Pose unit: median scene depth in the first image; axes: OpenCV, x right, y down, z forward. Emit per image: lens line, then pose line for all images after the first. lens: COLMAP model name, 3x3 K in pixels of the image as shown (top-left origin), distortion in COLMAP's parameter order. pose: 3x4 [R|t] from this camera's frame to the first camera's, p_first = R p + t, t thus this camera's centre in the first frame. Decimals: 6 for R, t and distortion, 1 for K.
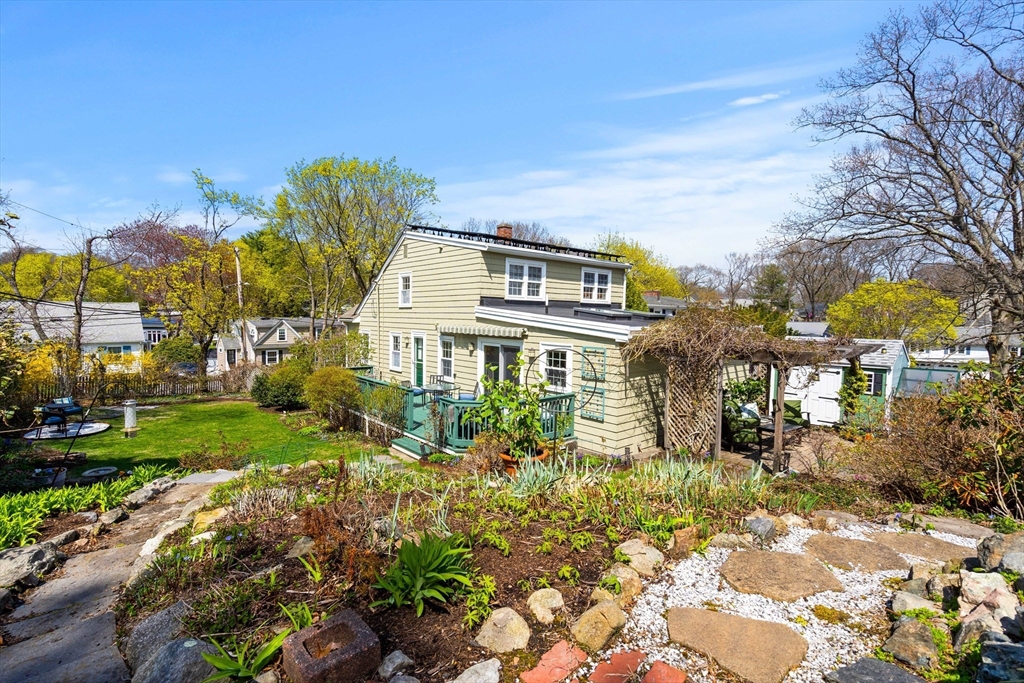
lens RADIAL K [[475.9, 0, 513.7], [0, 475.9, 327.5], [0, 0, 1]] dist [0.000936, 0.000679]
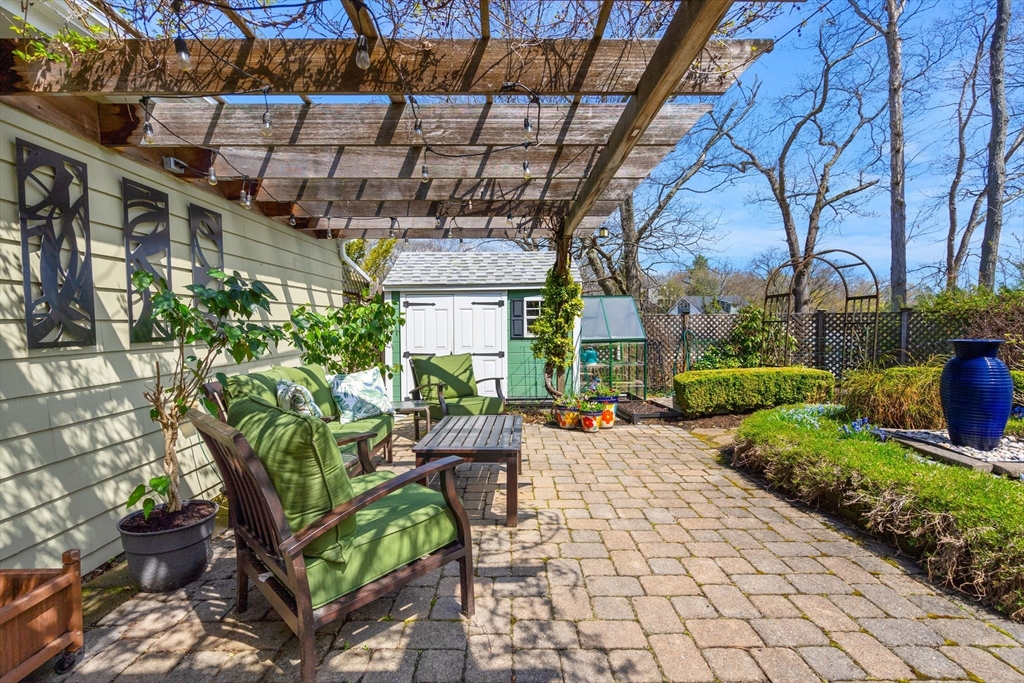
lens RADIAL K [[477.5, 0, 515.1], [0, 477.5, 324.8], [0, 0, 1]] dist [0.002364, 0.000403]
pose [[0.657736, -0.027543, 0.752745, 0.326907], [0.038156, 0.999267, 0.003223, 0.130838], [-0.752282, 0.026602, 0.658304, 0.713377]]
